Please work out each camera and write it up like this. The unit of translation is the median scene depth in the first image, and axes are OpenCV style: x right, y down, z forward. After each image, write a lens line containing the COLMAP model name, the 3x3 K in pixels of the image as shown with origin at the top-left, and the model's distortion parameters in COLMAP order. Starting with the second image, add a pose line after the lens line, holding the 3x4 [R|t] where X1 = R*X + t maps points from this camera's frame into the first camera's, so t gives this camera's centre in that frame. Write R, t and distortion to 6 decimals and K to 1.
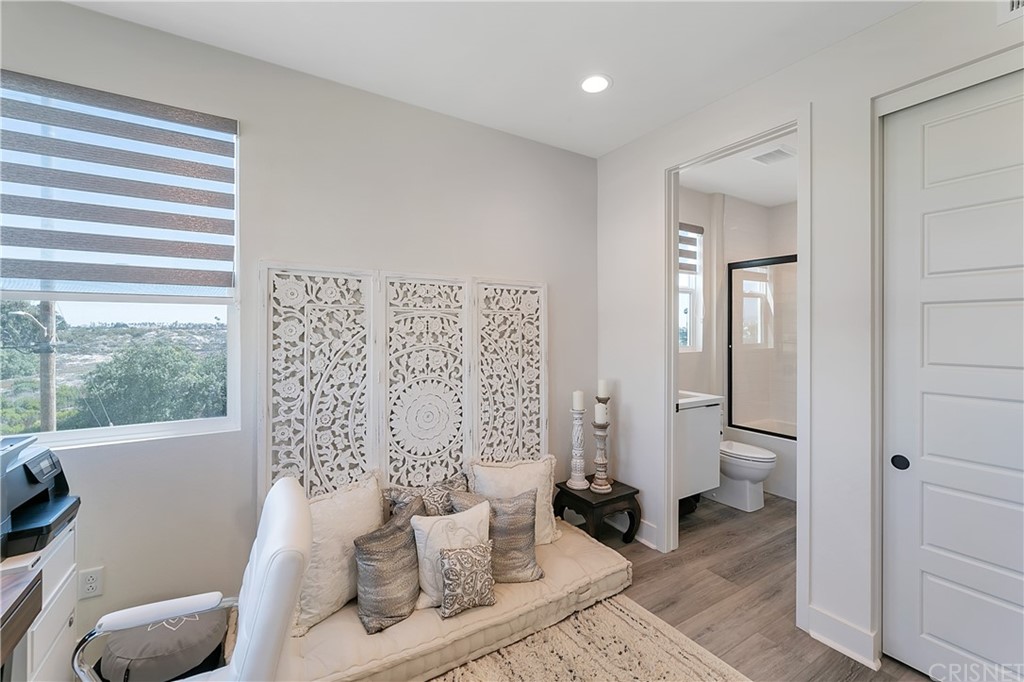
lens RADIAL K [[440.0, 0, 512.0], [0, 440.0, 341.0], [0, 0, 1]] dist [0.001817, 0.000094]
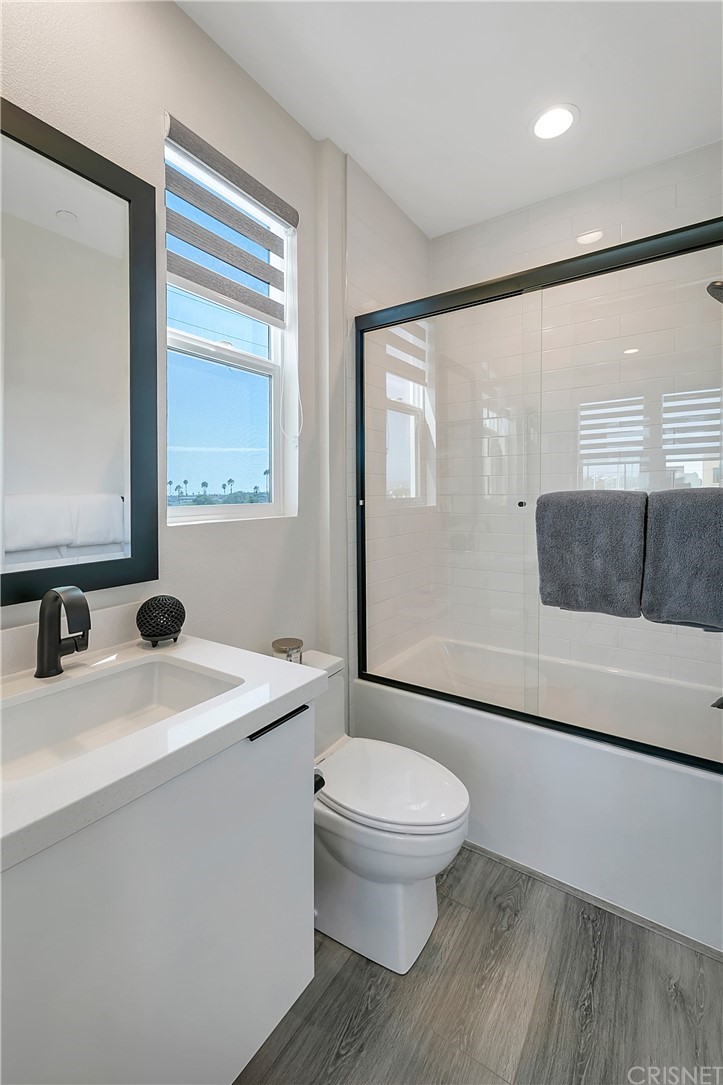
lens RADIAL K [[466.2, 0, 361.5], [0, 466.2, 542.5], [0, 0, 1]] dist [0.001817, 0.000094]
pose [[0.912007, -0.047966, 0.407359, 0.293591], [0.013151, 0.996048, 0.087840, 0.010389], [-0.409963, -0.074753, 0.909034, 0.551883]]
